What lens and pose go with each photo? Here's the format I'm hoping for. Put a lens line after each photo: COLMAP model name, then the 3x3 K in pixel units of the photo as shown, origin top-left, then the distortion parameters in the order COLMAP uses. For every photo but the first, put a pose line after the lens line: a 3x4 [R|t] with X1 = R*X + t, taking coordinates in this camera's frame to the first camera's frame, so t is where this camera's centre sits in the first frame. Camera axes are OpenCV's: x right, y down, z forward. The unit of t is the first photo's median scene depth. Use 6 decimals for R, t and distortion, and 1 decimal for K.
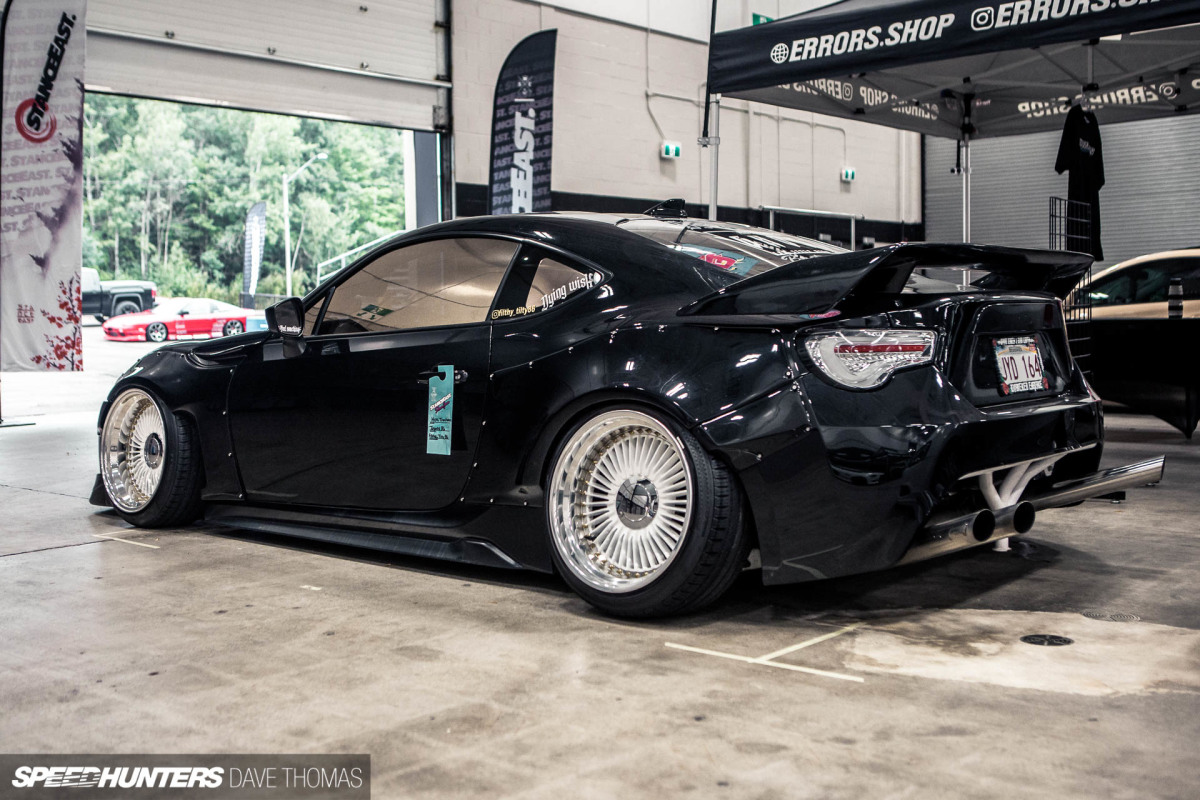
lens RADIAL K [[1338.3, 0, 594.7], [0, 1338.3, 394.0], [0, 0, 1]] dist [-0.069486, 0.115314]
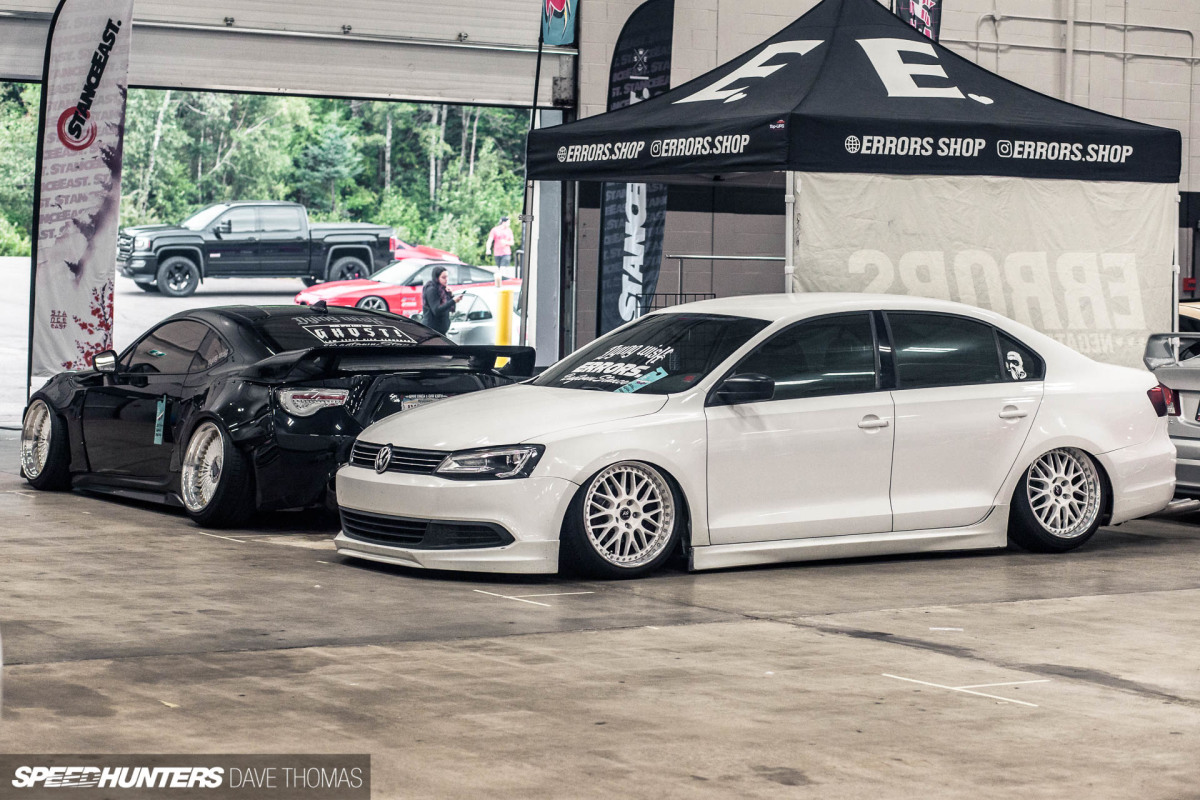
lens RADIAL K [[2858.2, 0, 600.9], [0, 2858.2, 399.6], [0, 0, 1]] dist [0.012762, 0.188699]
pose [[0.955718, 0.047477, -0.290429, 1.042349], [-0.051067, 0.998684, -0.004789, -0.017757], [0.289820, 0.019409, 0.956884, -1.669556]]
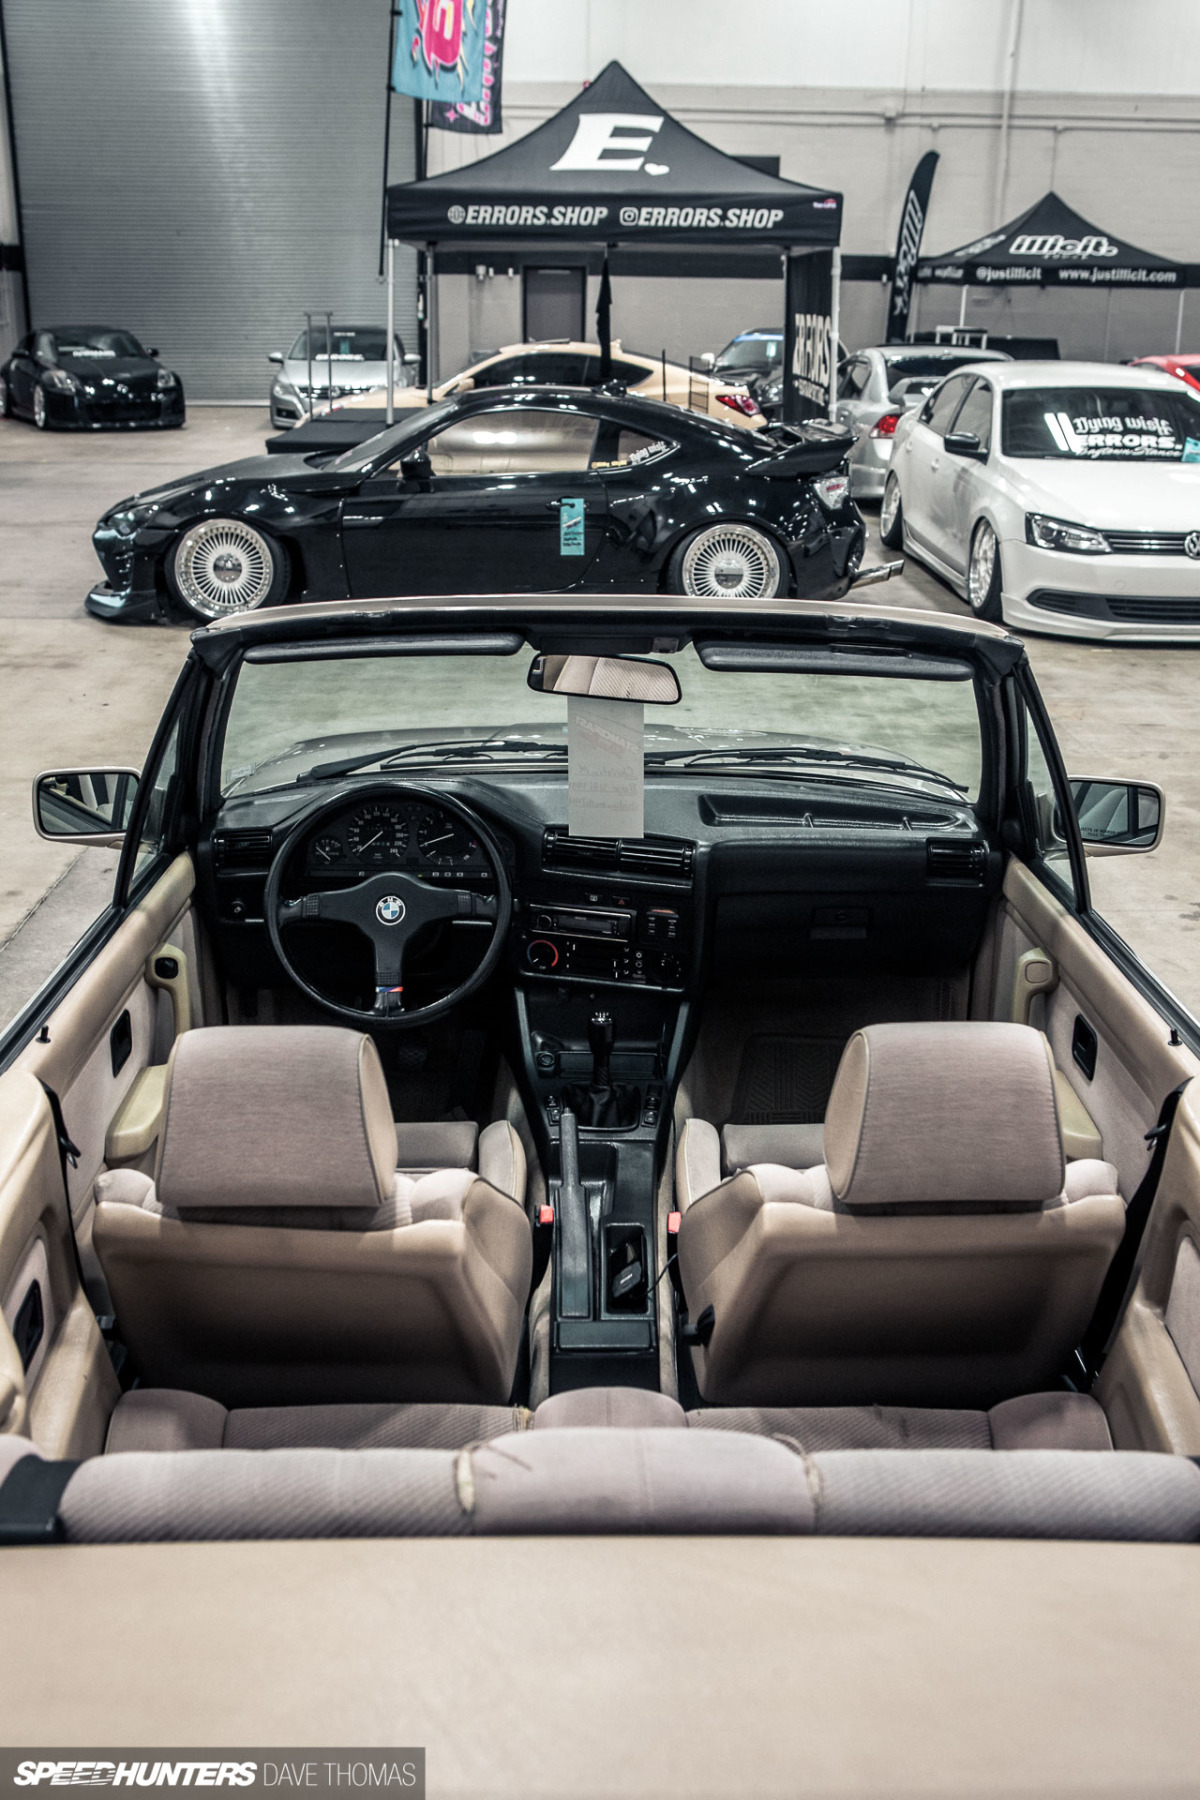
lens RADIAL K [[1710.9, 0, 598.6], [0, 1710.9, 900.3], [0, 0, 1]] dist [-0.103342, 0.159141]
pose [[0.734333, -0.198196, 0.649210, -1.003801], [0.011554, 0.959934, 0.279988, -0.086720], [-0.678691, -0.198103, 0.707201, -0.372576]]
